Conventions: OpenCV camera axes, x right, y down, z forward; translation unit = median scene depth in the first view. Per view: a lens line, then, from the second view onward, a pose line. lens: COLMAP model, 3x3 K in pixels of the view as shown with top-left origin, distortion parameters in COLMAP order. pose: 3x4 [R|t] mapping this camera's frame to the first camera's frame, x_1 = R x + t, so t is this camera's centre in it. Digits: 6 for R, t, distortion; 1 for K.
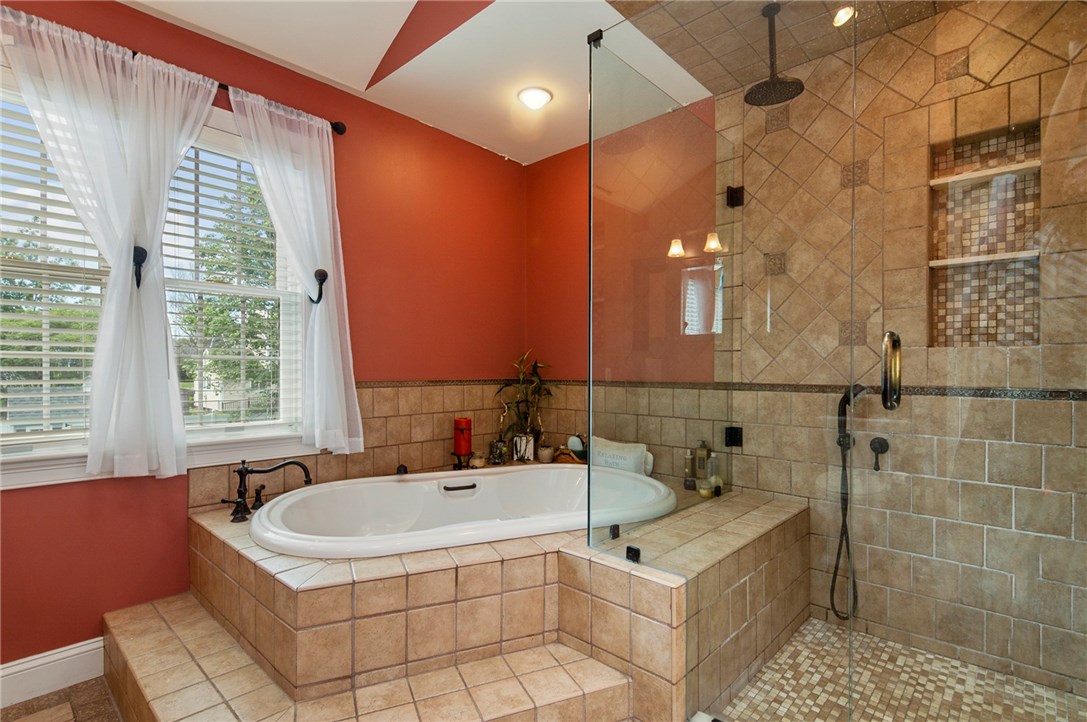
lens RADIAL K [[529.3, 0, 563.9], [0, 529.3, 365.9], [0, 0, 1]] dist [0.018746, -0.011661]
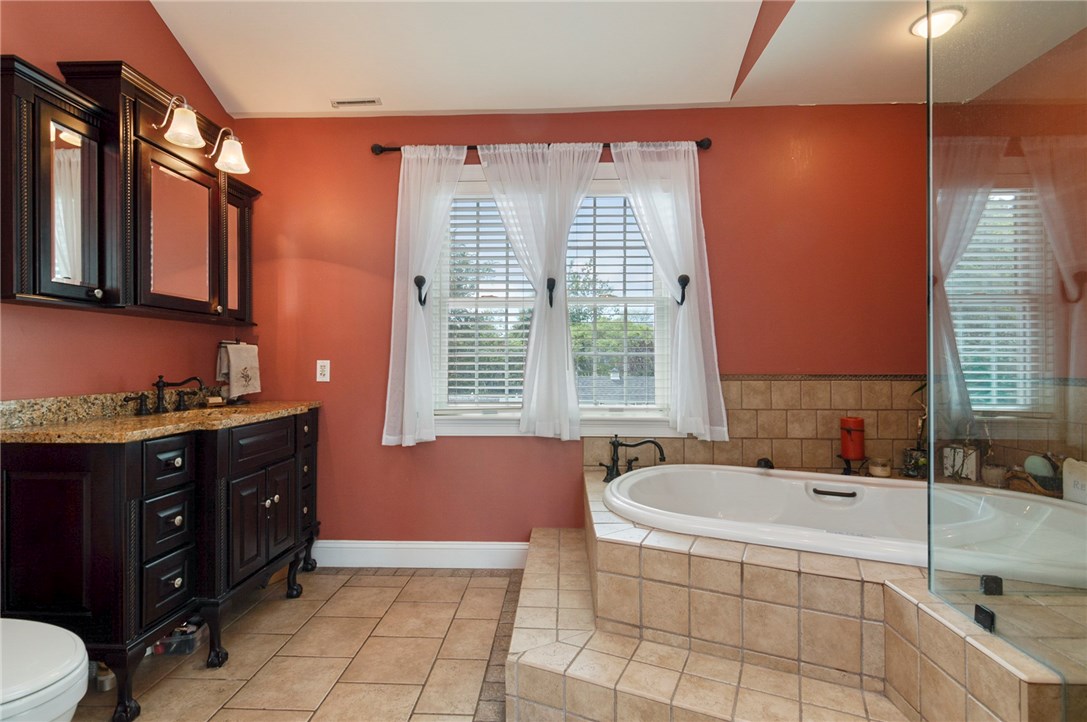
lens RADIAL K [[529.3, 0, 565.8], [0, 529.3, 352.3], [0, 0, 1]] dist [0.018746, -0.011661]
pose [[0.660201, -0.017098, -0.750894, 0.276497], [0.006895, 0.999837, -0.016705, 0.001104], [0.751057, 0.005851, 0.660211, 0.080602]]
